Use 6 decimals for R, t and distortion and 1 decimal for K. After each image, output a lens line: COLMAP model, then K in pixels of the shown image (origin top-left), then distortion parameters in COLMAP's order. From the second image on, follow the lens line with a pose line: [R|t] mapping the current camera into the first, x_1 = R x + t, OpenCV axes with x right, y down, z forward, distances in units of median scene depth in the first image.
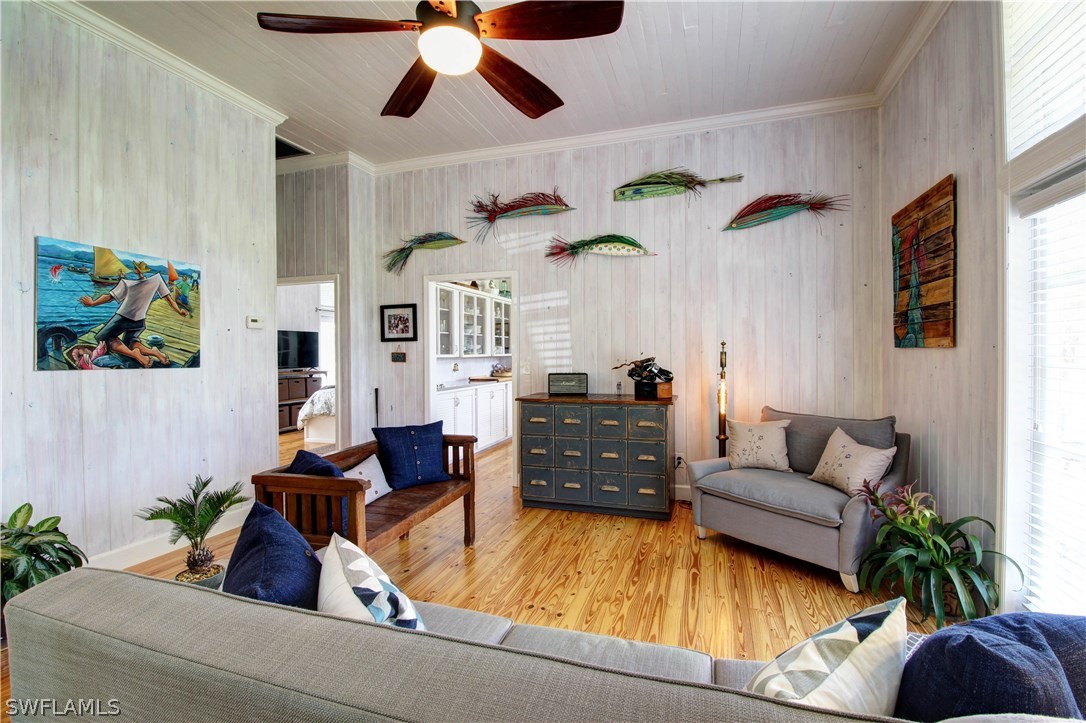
lens RADIAL K [[501.0, 0, 544.0], [0, 501.0, 357.0], [0, 0, 1]] dist [-0.005085, -0.005644]
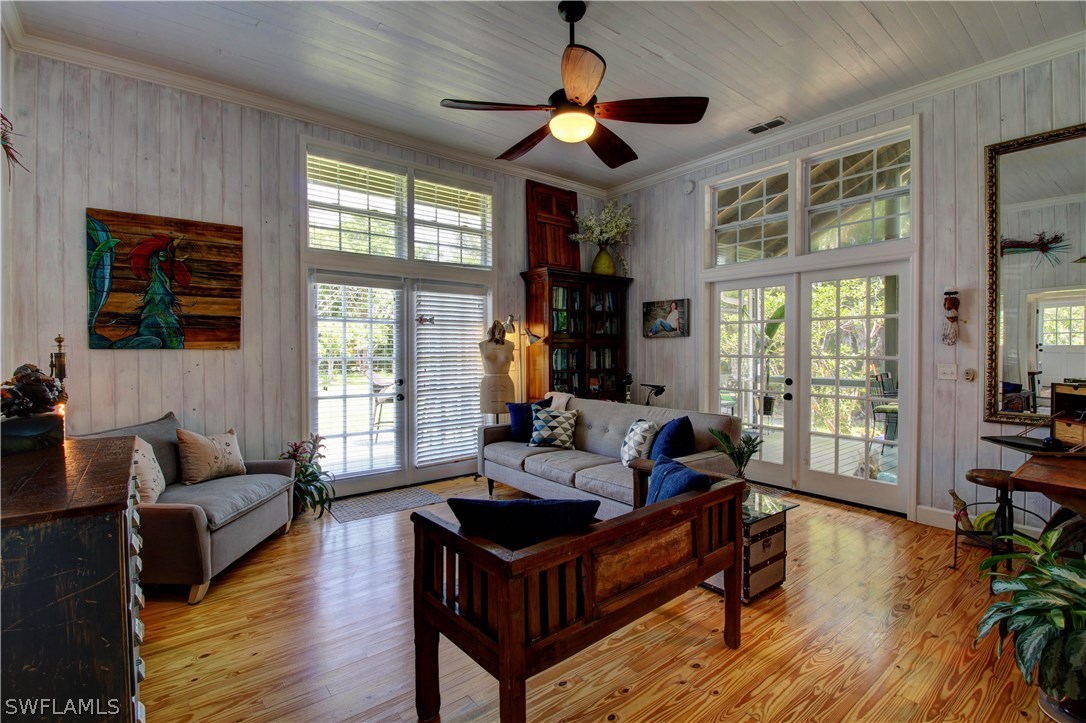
lens RADIAL K [[501.0, 0, 546.2], [0, 501.0, 358.7], [0, 0, 1]] dist [-0.005085, -0.005644]
pose [[-0.838871, -0.000607, 0.544329, -0.439266], [0.013718, 0.999658, 0.022255, -0.007982], [-0.544157, 0.026136, -0.838576, 1.109139]]
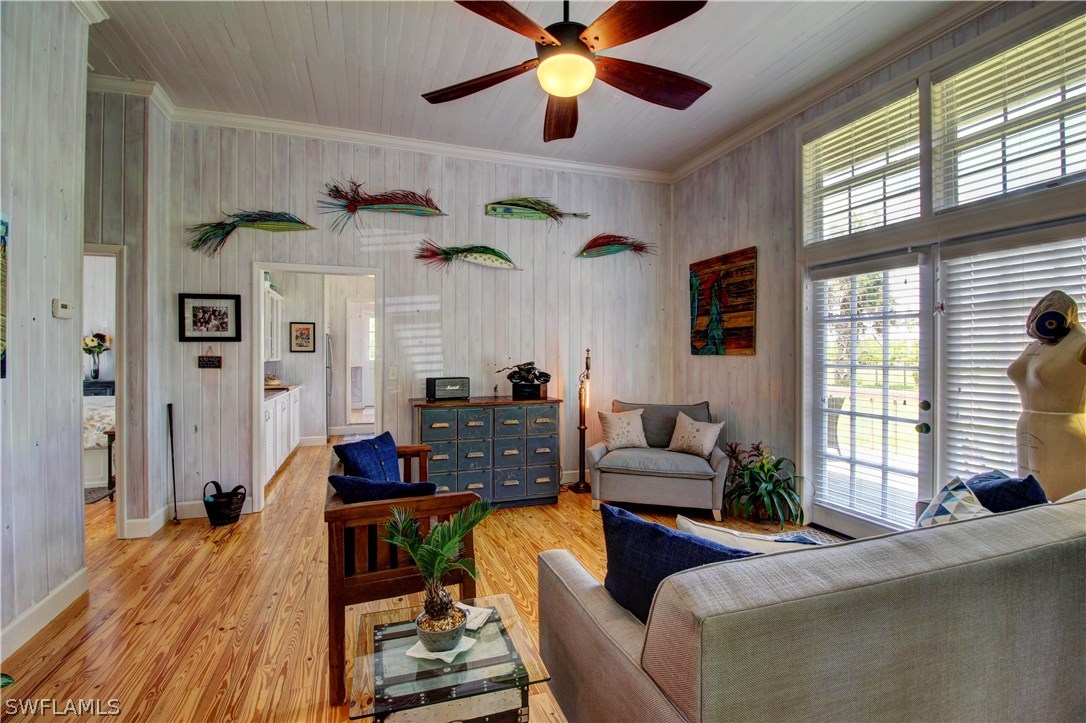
lens RADIAL K [[501.0, 0, 539.0], [0, 501.0, 357.3], [0, 0, 1]] dist [-0.005085, -0.005644]
pose [[0.795342, 0.004747, 0.606143, -0.447305], [0.001239, 0.999955, -0.009457, 0.001279], [-0.606160, 0.008273, 0.795300, 0.094680]]
